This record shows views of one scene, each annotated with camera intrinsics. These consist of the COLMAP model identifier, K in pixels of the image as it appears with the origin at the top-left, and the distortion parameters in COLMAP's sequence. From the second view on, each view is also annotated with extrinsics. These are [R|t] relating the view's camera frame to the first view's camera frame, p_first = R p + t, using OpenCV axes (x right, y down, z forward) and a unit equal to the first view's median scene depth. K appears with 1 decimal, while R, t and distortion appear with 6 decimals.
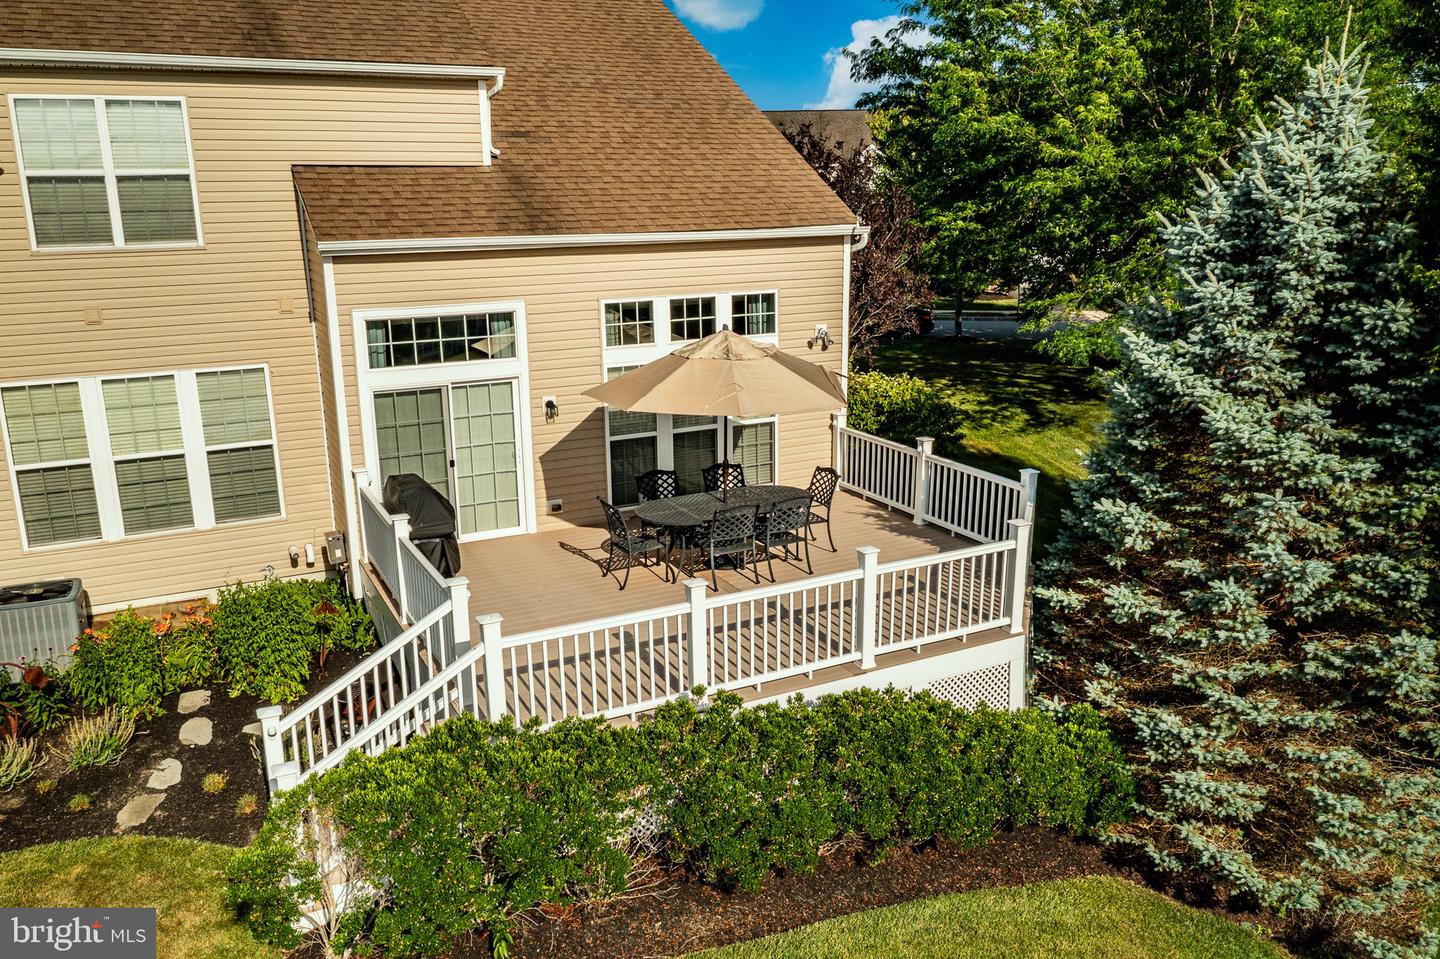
lens RADIAL K [[1123.1, 0, 715.8], [0, 1123.1, 481.0], [0, 0, 1]] dist [-0.009737, 0.002490]
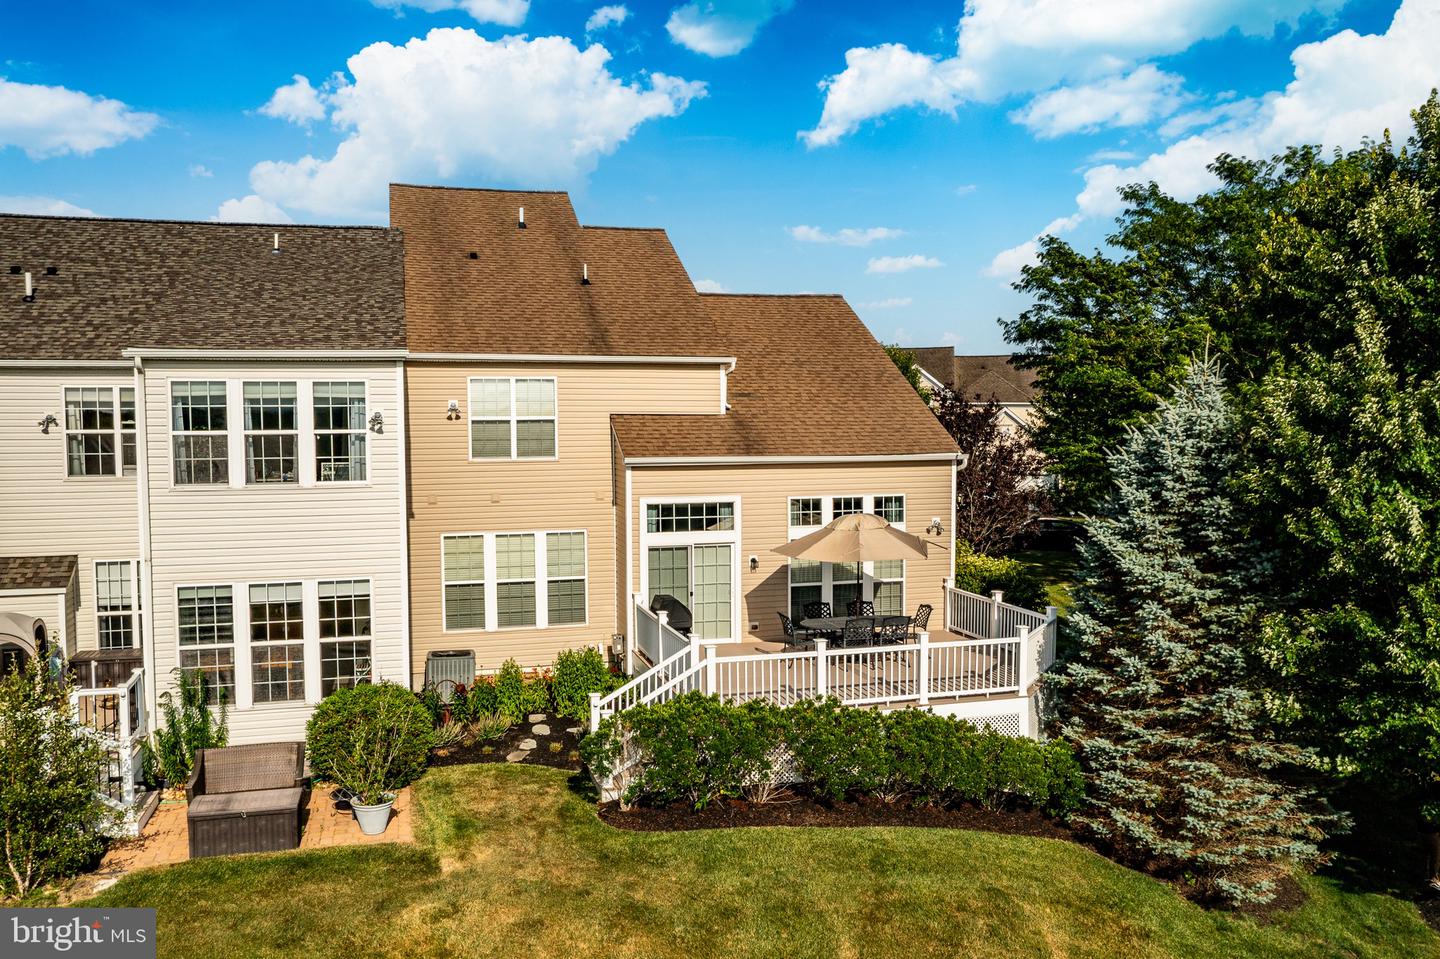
lens RADIAL K [[1123.1, 0, 715.8], [0, 1123.1, 481.0], [0, 0, 1]] dist [-0.009737, 0.002490]
pose [[0.979443, 0.017754, -0.200941, 0.129431], [-0.057124, 0.979756, -0.191870, 0.142454], [0.193466, 0.199405, 0.960629, -0.616292]]
